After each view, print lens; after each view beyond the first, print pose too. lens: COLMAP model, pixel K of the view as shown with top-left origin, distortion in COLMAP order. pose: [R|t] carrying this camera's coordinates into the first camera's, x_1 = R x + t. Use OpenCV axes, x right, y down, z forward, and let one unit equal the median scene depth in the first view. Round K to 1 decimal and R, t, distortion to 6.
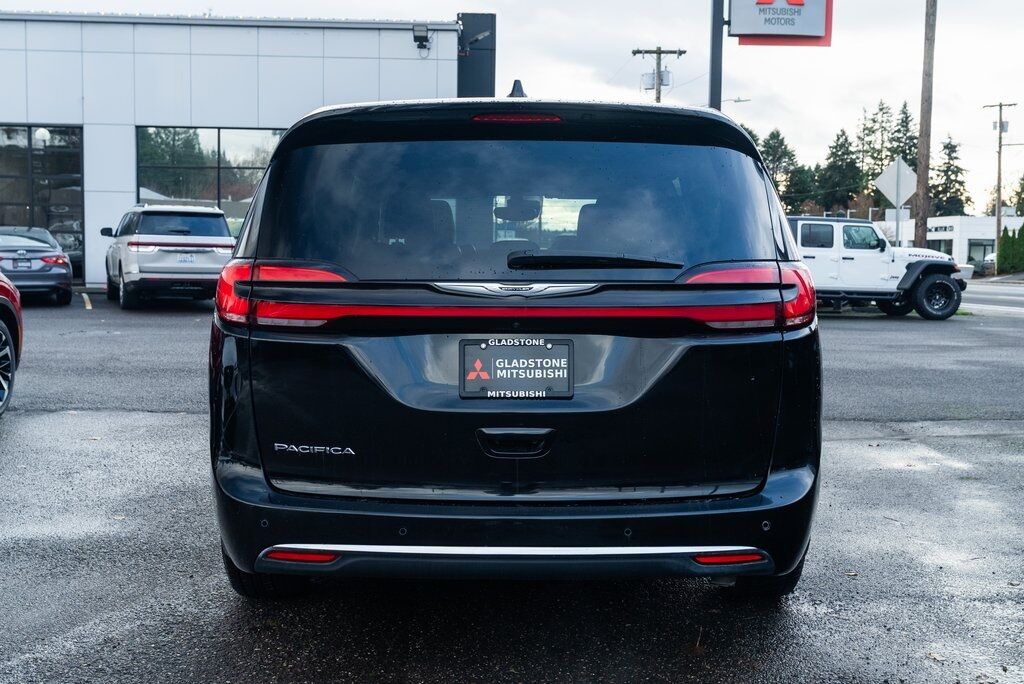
lens RADIAL K [[1179.8, 0, 512.0], [0, 1179.8, 342.0], [0, 0, 1]] dist [0.010001, 0.040050]
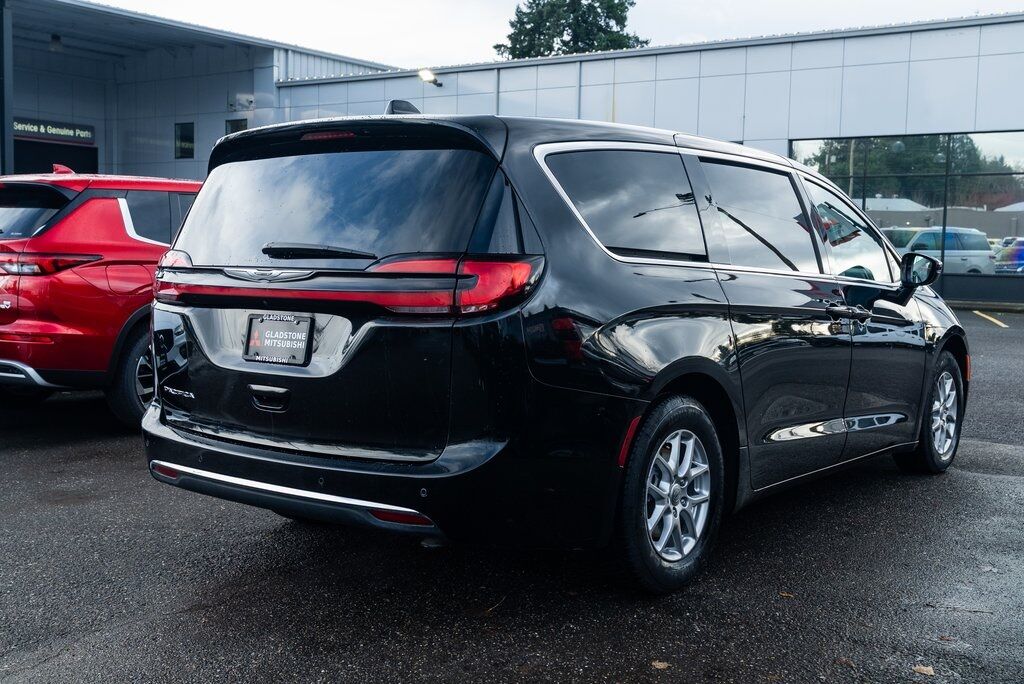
lens RADIAL K [[1179.8, 0, 512.0], [0, 1179.8, 342.0], [0, 0, 1]] dist [0.010001, 0.040050]
pose [[0.790433, 0.050886, -0.610431, 0.947027], [-0.056681, 0.998344, 0.009827, -0.000411], [0.609920, 0.026832, 0.792009, 0.172766]]
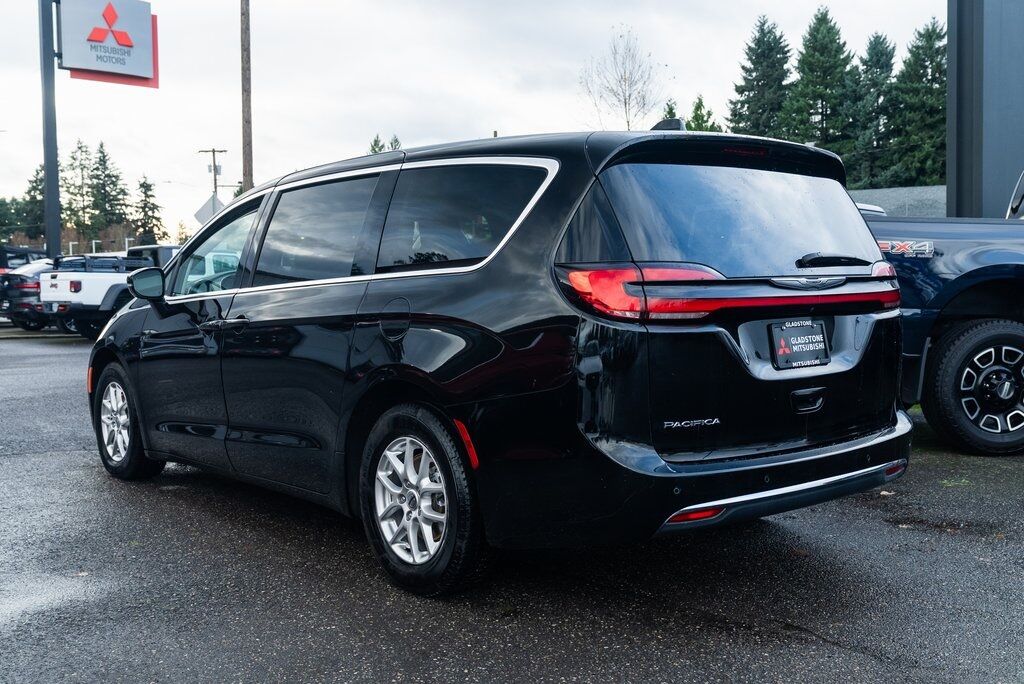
lens RADIAL K [[1097.5, 0, 512.0], [0, 1097.5, 342.0], [0, 0, 1]] dist [0.002318, 0.003479]
pose [[0.761193, -0.054705, 0.646214, -1.013882], [0.068992, 0.997612, 0.003185, -0.005458], [-0.644845, 0.042159, 0.763149, 0.282260]]
